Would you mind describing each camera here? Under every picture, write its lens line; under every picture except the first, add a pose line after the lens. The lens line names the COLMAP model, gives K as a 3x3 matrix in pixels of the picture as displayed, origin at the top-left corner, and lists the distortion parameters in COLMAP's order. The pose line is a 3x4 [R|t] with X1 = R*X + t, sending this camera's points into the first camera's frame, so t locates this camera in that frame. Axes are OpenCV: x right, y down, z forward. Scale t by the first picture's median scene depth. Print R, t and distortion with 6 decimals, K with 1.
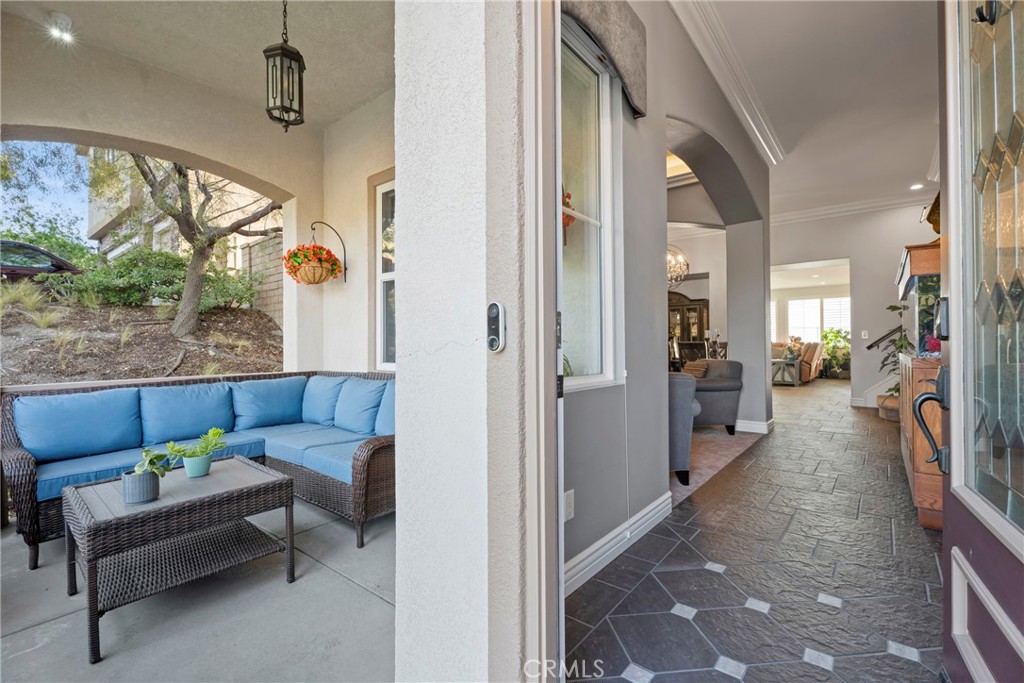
lens RADIAL K [[454.8, 0, 512.0], [0, 454.8, 341.5], [0, 0, 1]] dist [0.000354, 0.000165]
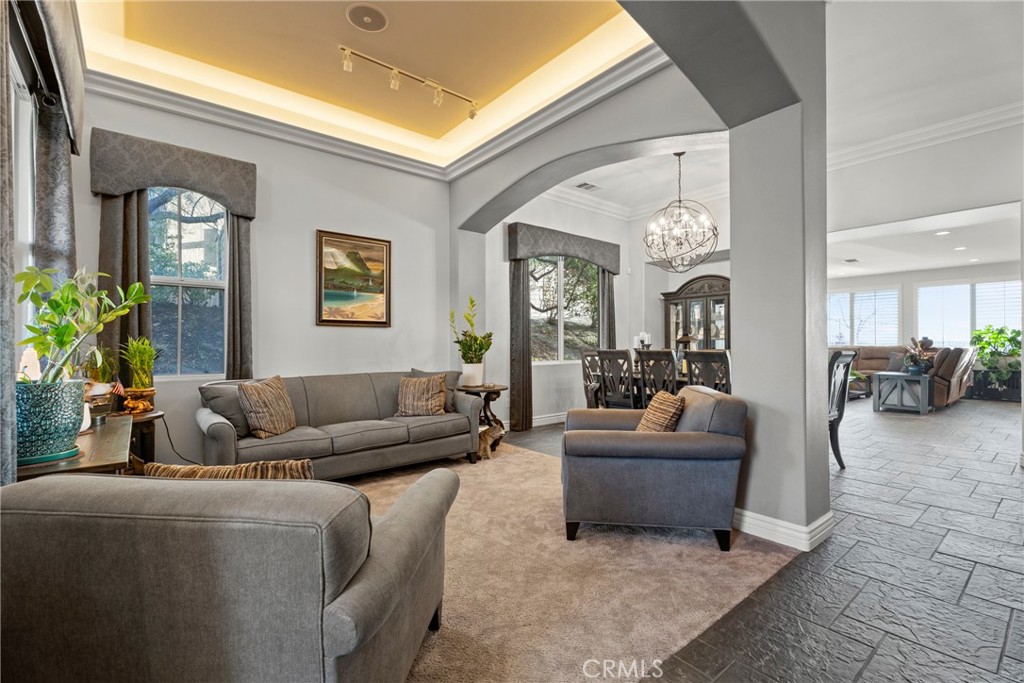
lens RADIAL K [[454.8, 0, 512.0], [0, 454.8, 341.5], [0, 0, 1]] dist [0.000354, 0.000165]
pose [[0.979345, 0.002787, -0.202177, 0.169264], [-0.002016, 0.999990, 0.004019, -0.008892], [0.202187, -0.003528, 0.979341, 0.225942]]
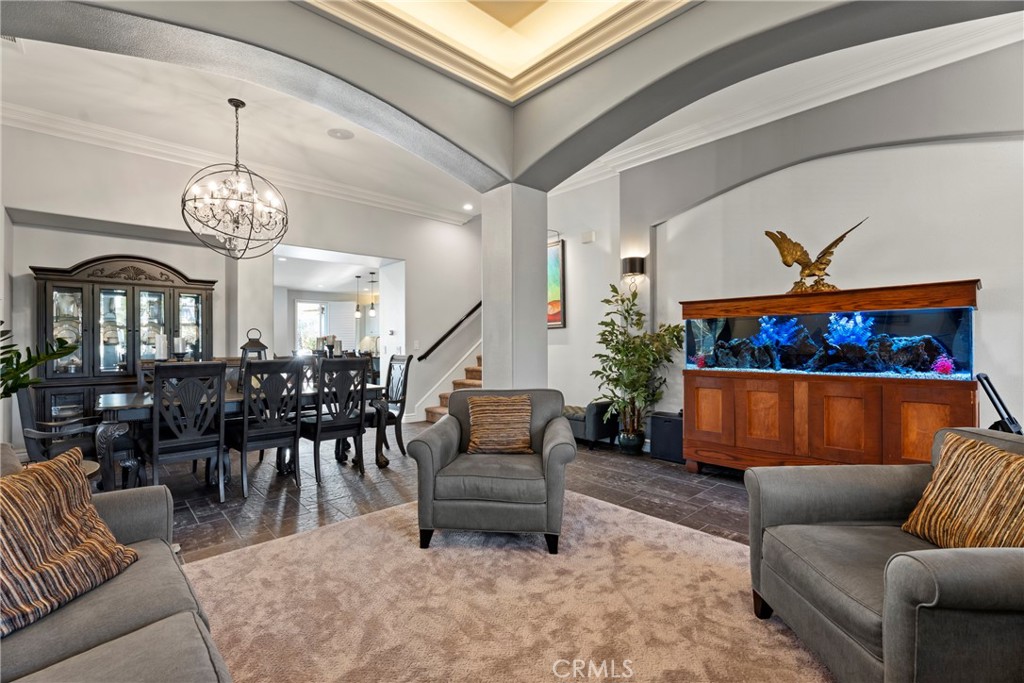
lens RADIAL K [[454.8, 0, 512.0], [0, 454.8, 341.5], [0, 0, 1]] dist [0.000354, 0.000165]
pose [[0.133632, 0.009941, 0.990981, -0.090463], [-0.004967, 0.999944, -0.009361, -0.010293], [-0.991019, -0.003671, 0.133674, 0.462393]]
